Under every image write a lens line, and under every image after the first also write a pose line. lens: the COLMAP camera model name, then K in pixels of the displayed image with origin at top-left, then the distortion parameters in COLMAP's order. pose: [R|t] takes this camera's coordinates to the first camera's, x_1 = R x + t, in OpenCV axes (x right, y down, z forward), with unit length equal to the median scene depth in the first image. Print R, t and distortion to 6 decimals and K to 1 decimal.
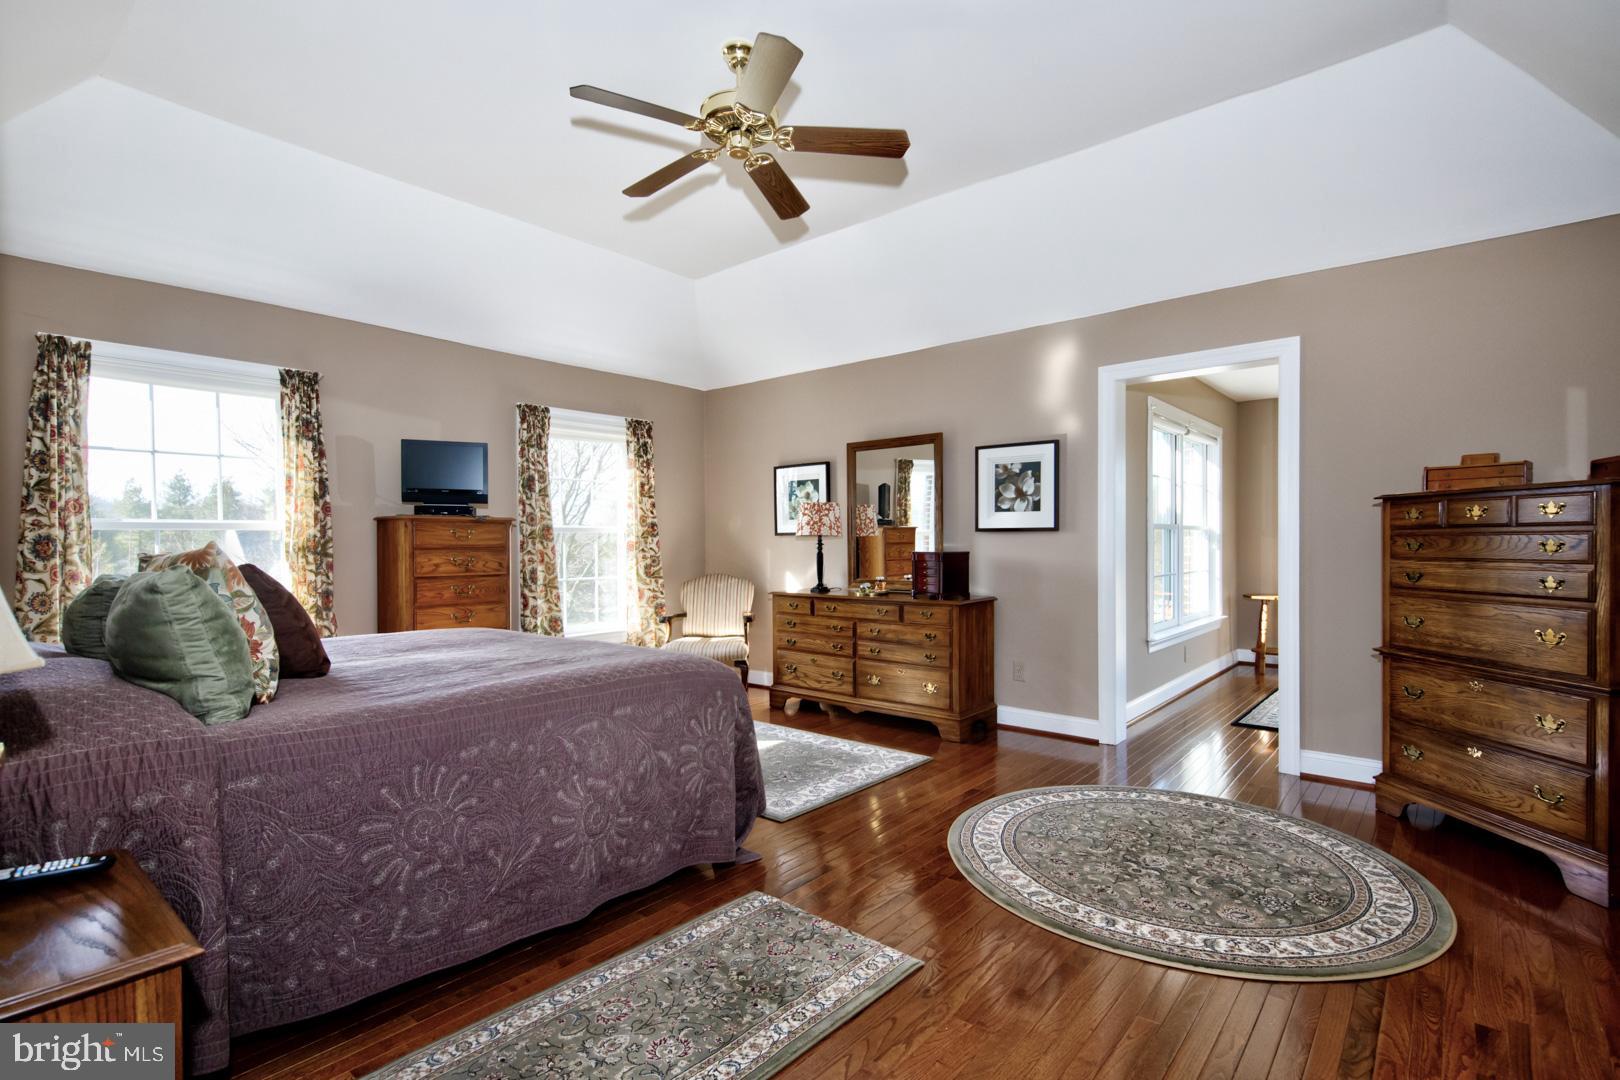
lens RADIAL K [[745.3, 0, 811.9], [0, 745.3, 550.0], [0, 0, 1]] dist [0.002565, -0.000142]
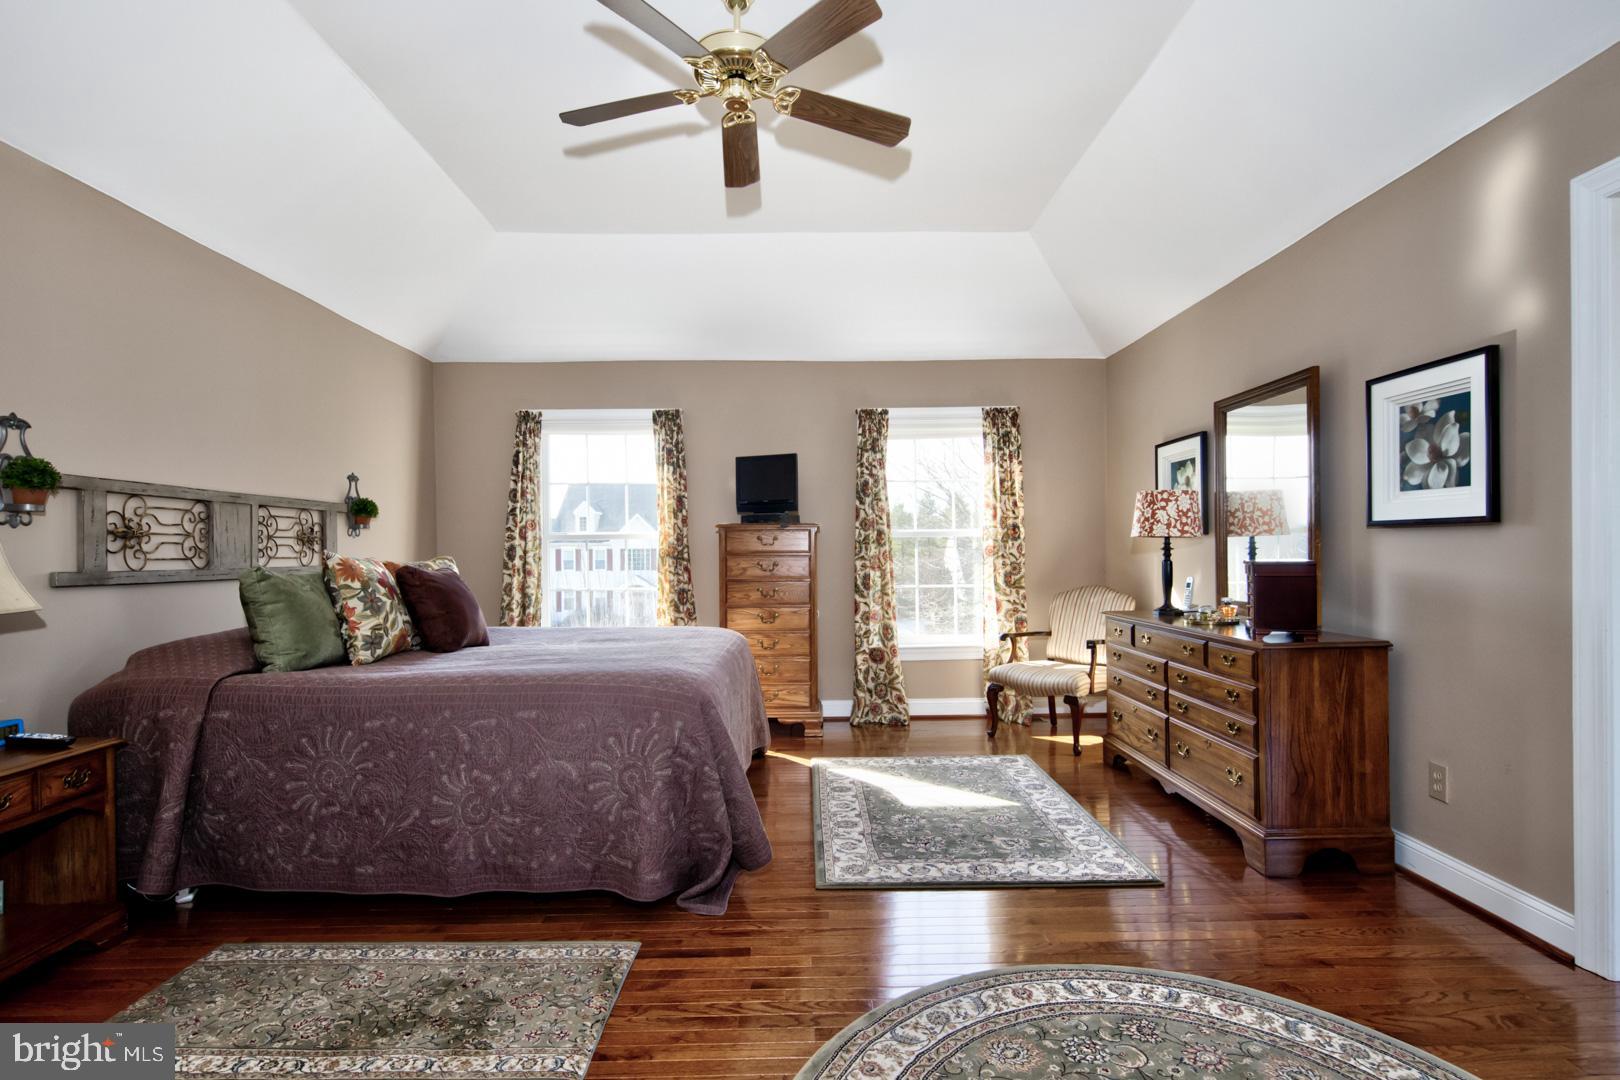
lens RADIAL K [[793.8, 0, 823.9], [0, 793.8, 548.8], [0, 0, 1]] dist [0.005053, -0.000433]
pose [[0.671695, -0.002508, -0.740824, 0.455540], [-0.001874, 0.999985, -0.005085, -0.004019], [0.740826, 0.004804, 0.671680, 0.308463]]
